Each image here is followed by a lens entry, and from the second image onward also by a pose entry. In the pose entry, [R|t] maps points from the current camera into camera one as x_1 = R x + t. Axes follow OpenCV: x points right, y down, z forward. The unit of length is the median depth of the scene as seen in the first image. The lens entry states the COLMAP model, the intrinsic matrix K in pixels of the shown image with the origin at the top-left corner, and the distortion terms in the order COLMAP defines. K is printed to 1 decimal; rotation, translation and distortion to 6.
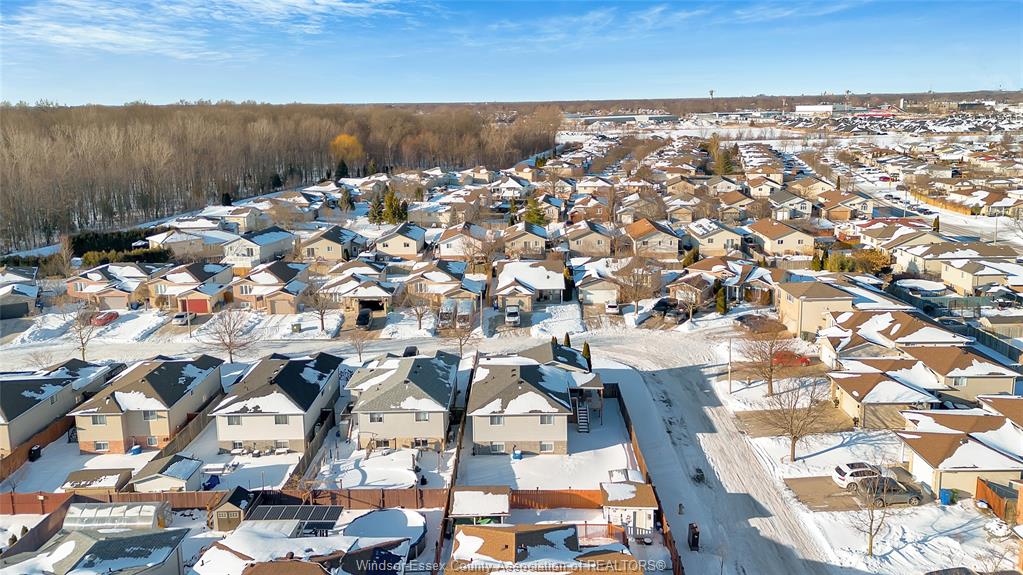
lens RADIAL K [[738.9, 0, 512.8], [0, 738.9, 222.1], [0, 0, 1]] dist [0.065053, -0.005117]
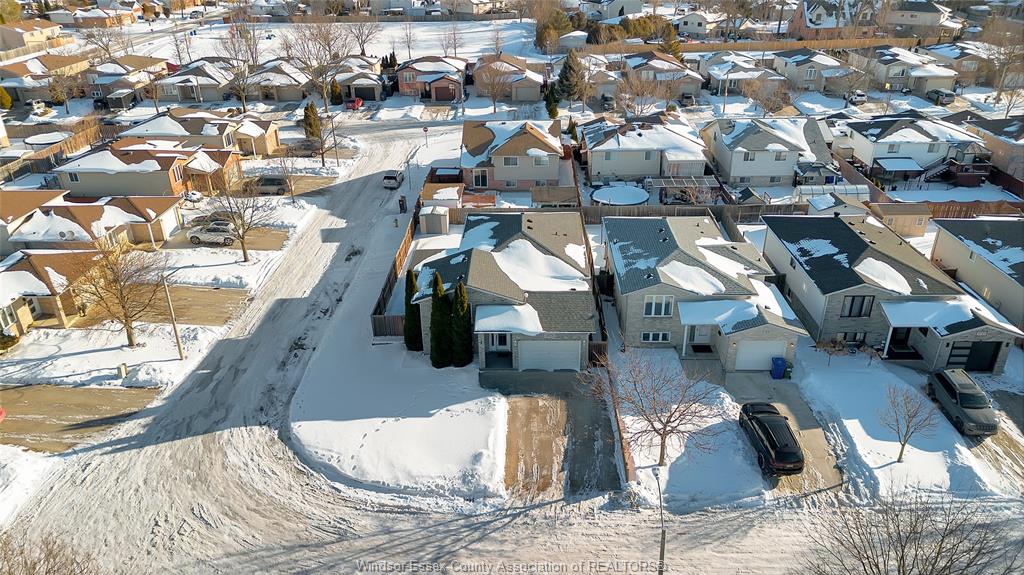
lens RADIAL K [[725.3, 0, 517.0], [0, 725.3, 288.6], [0, 0, 1]] dist [0.036251, -0.002093]
pose [[-0.999554, 0.024246, 0.017446, 0.002838], [0.029870, 0.813090, 0.581371, -0.147968], [-0.000089, 0.581633, -0.813452, 1.349867]]
